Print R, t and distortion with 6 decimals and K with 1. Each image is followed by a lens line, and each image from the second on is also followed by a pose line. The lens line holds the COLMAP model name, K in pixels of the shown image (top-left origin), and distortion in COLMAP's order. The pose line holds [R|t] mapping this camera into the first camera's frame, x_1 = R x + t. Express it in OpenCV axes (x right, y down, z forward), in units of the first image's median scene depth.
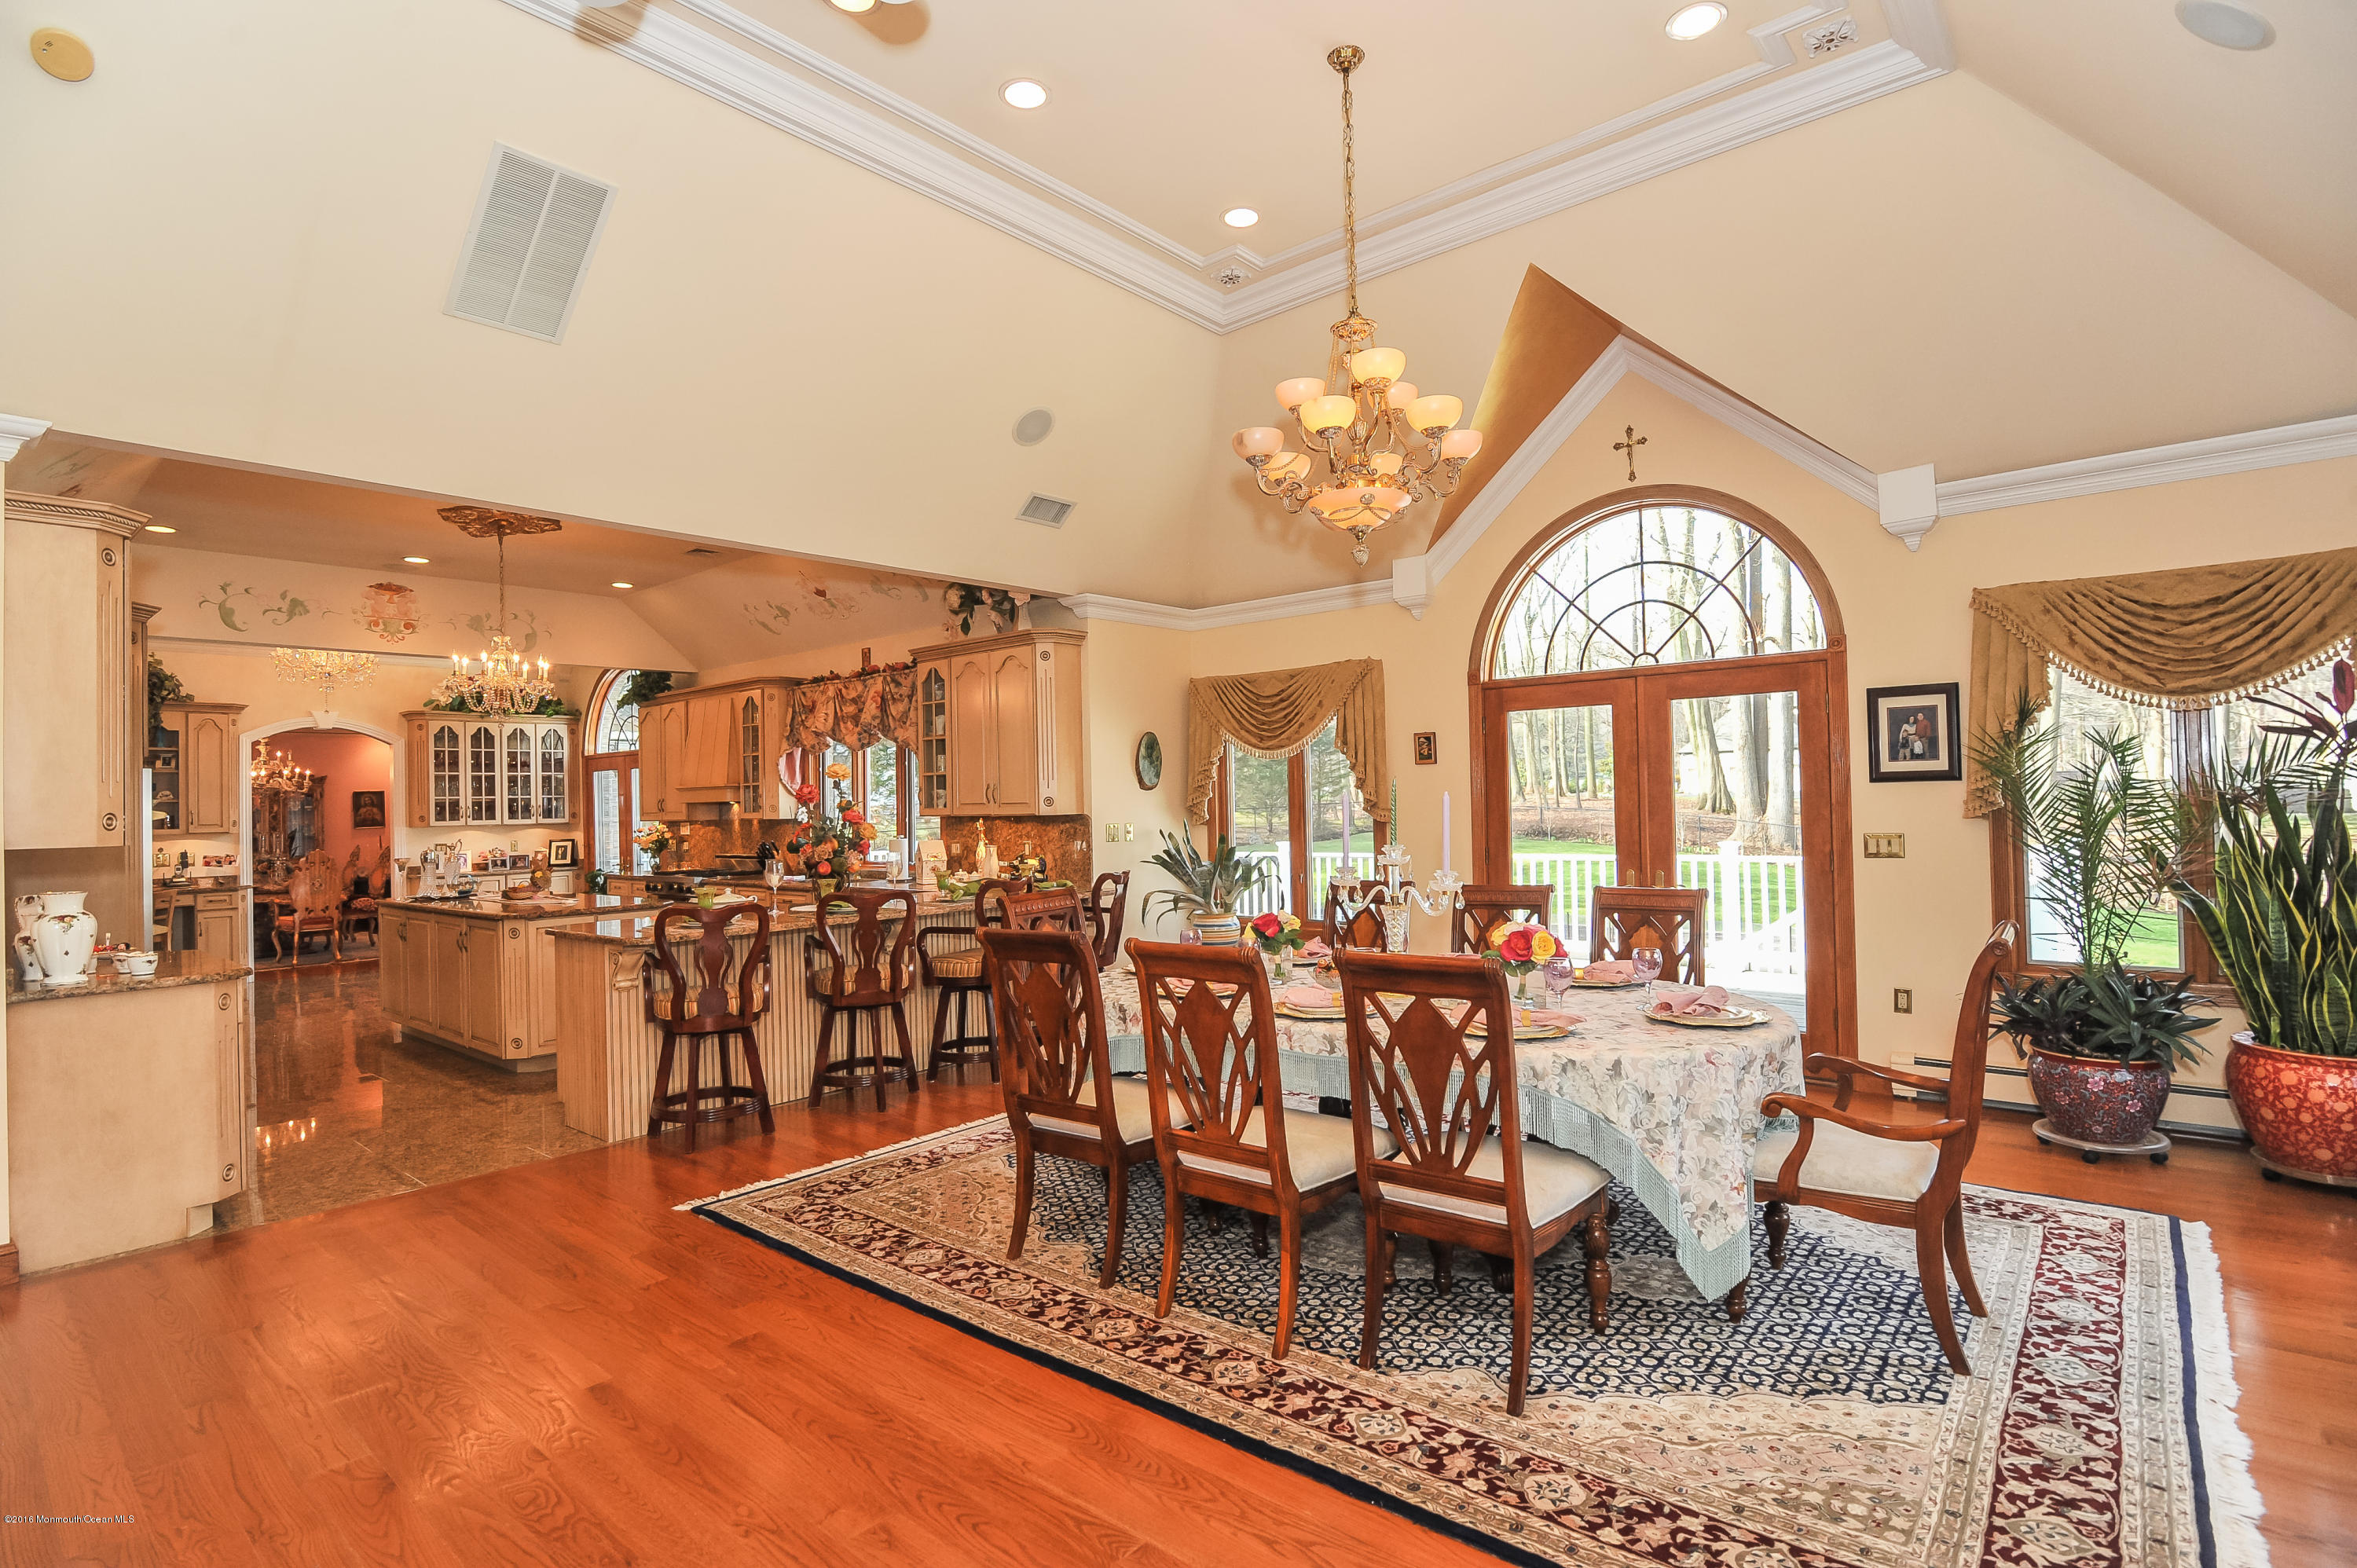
lens RADIAL K [[1141.7, 0, 1163.7], [0, 1141.7, 776.4], [0, 0, 1]] dist [-0.018081, 0.000427]
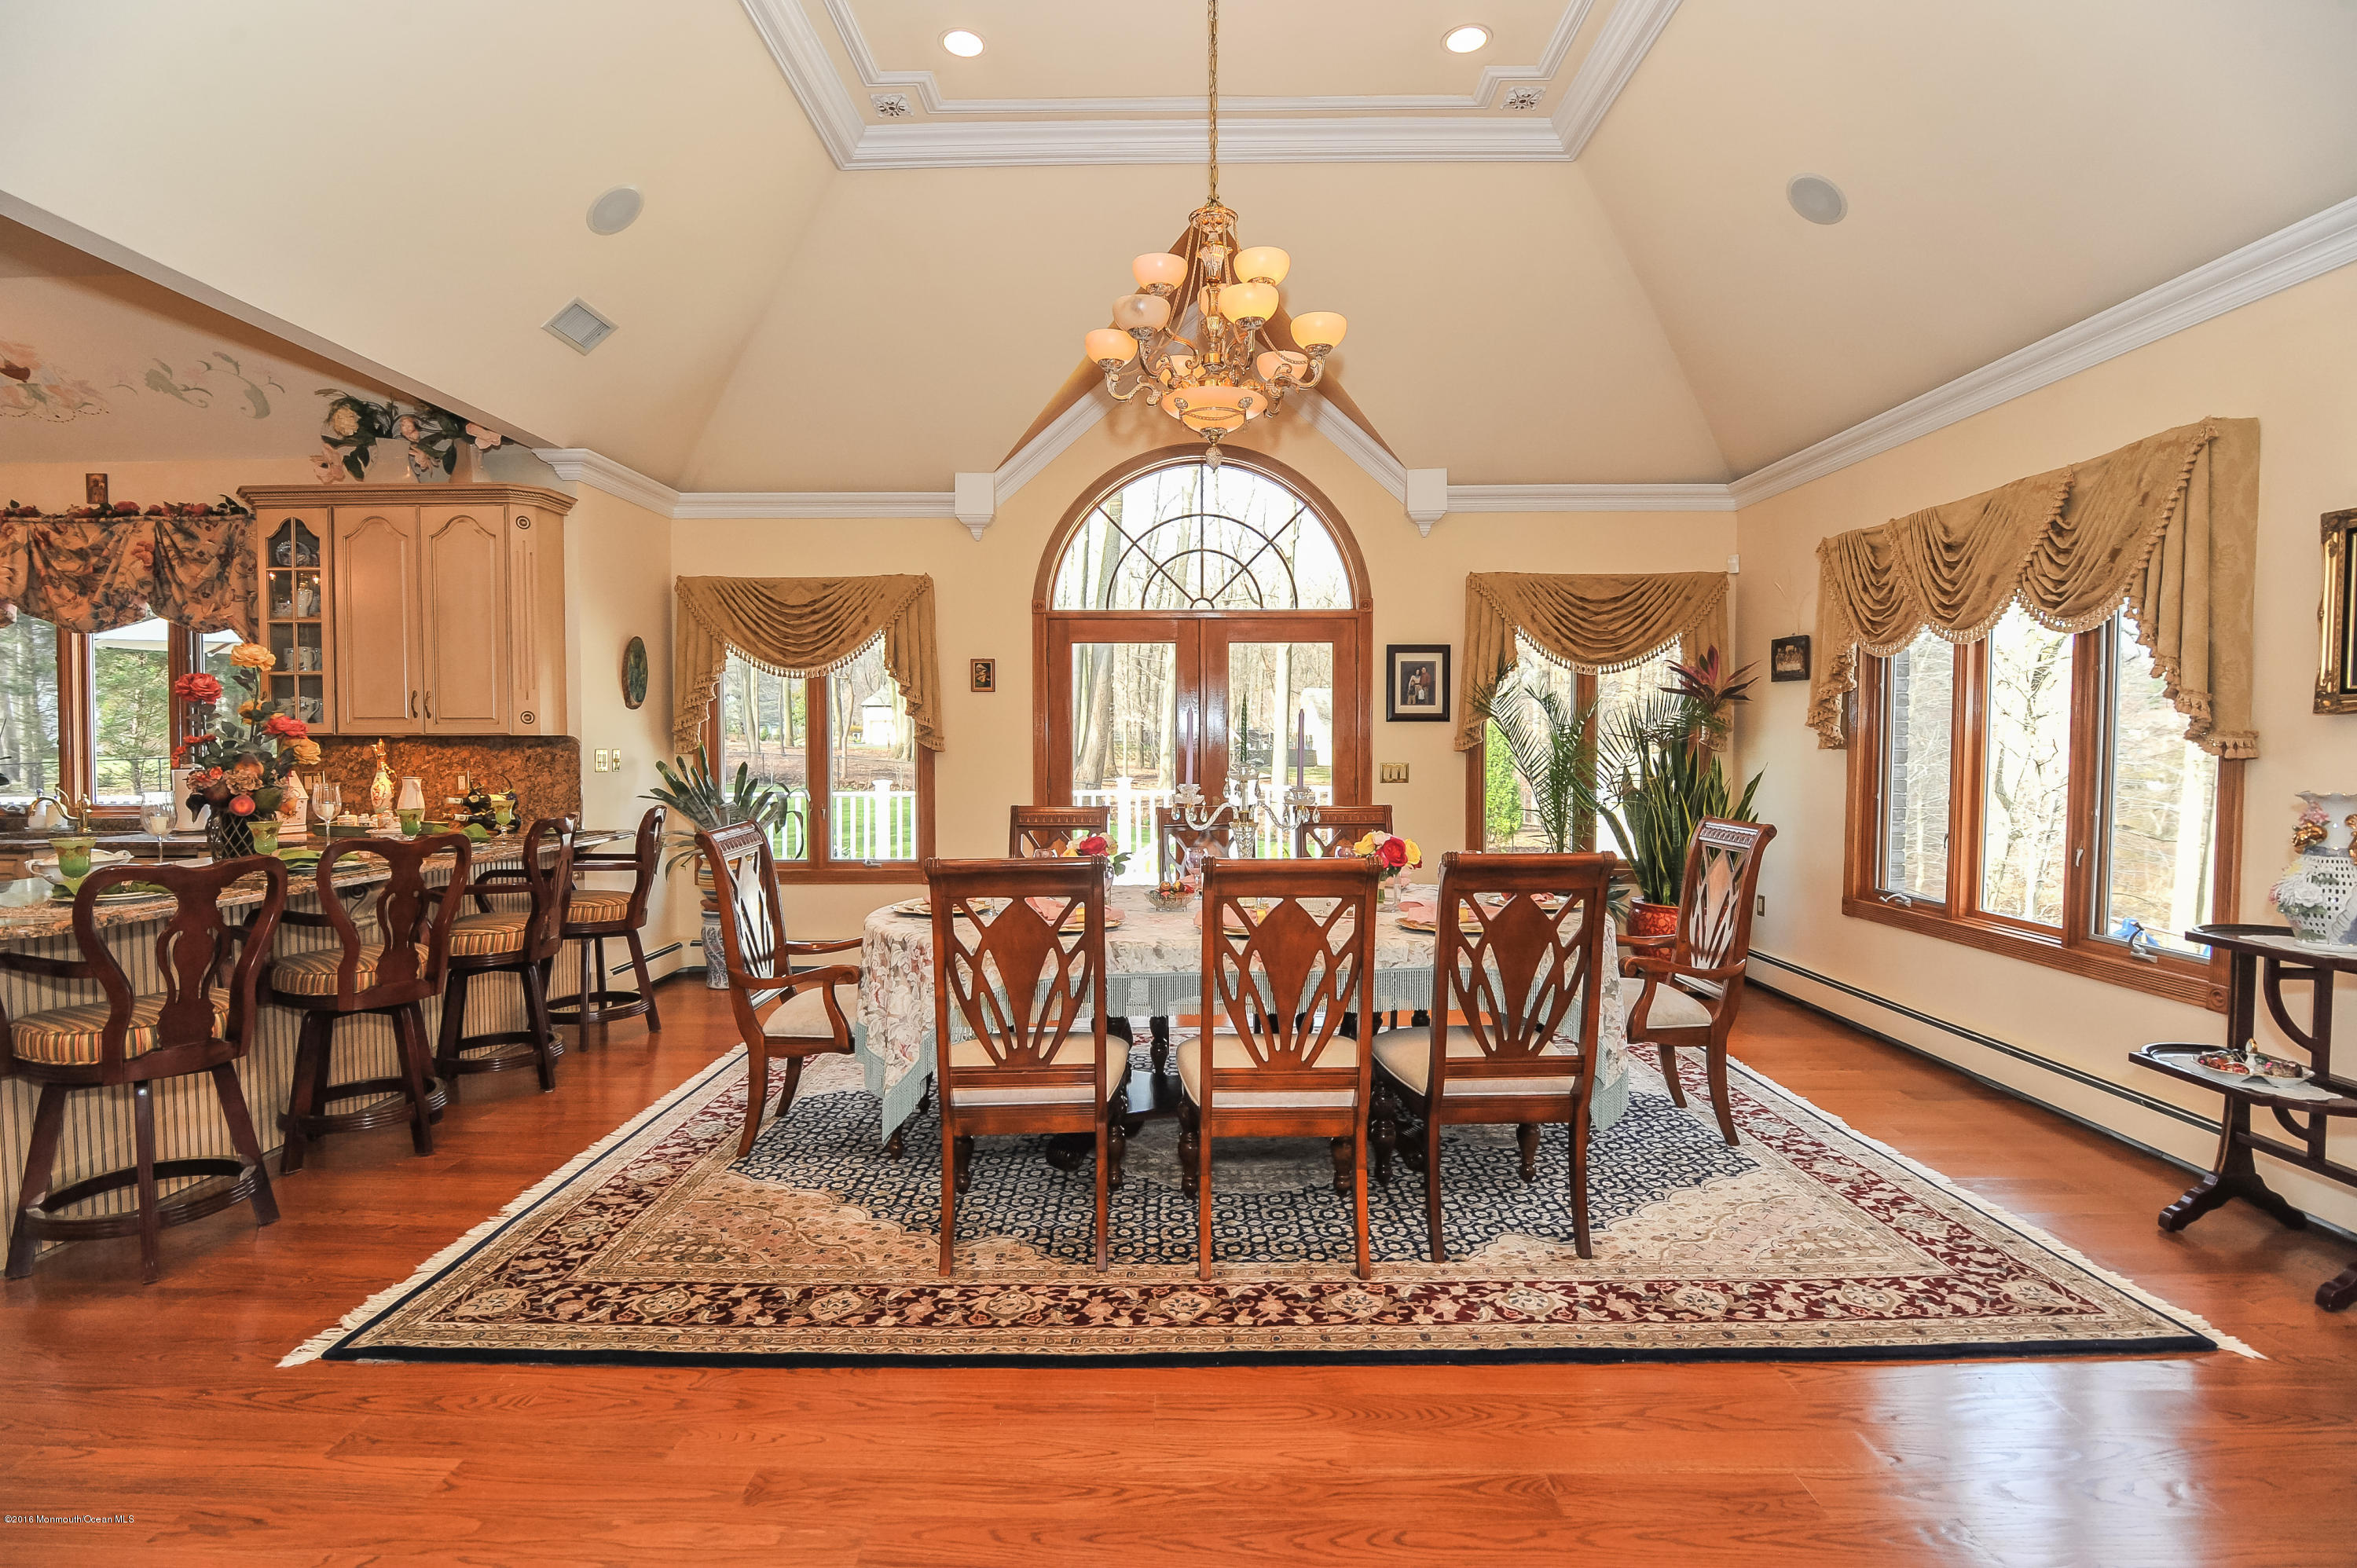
lens RADIAL K [[1141.7, 0, 1163.7], [0, 1141.7, 776.4], [0, 0, 1]] dist [-0.018081, 0.000427]
pose [[0.765472, 0.002441, 0.643465, -0.389923], [-0.031226, 0.998956, 0.033357, 0.033918], [-0.642711, -0.045627, 0.764749, 0.230225]]
